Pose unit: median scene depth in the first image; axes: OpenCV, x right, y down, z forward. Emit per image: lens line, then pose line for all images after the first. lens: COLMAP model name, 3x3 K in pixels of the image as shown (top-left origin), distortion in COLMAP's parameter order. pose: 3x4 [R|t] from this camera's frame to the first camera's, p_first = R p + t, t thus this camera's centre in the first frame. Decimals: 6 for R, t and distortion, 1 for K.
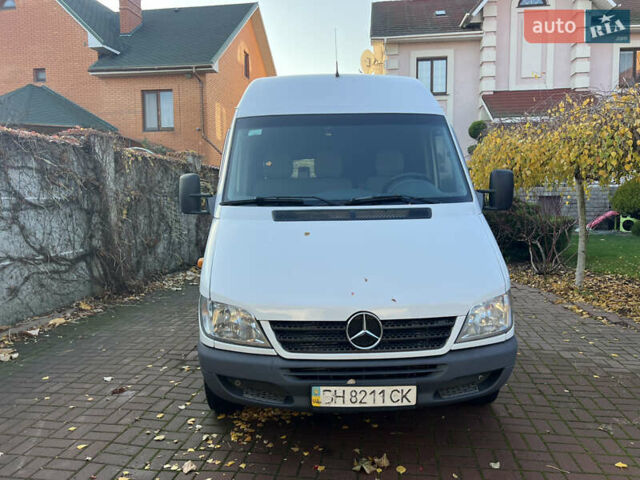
lens RADIAL K [[525.7, 0, 321.2], [0, 525.7, 241.9], [0, 0, 1]] dist [0.018949, -0.015026]
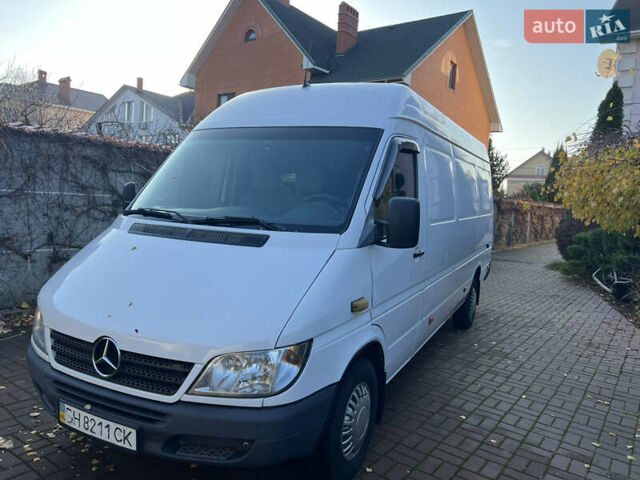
lens RADIAL K [[525.7, 0, 320.4], [0, 525.7, 242.5], [0, 0, 1]] dist [0.018949, -0.015026]
pose [[0.862102, 0.098831, -0.497004, 0.502836], [-0.109915, 0.993916, 0.006986, -0.048780], [0.494671, 0.048606, 0.867720, 0.210598]]
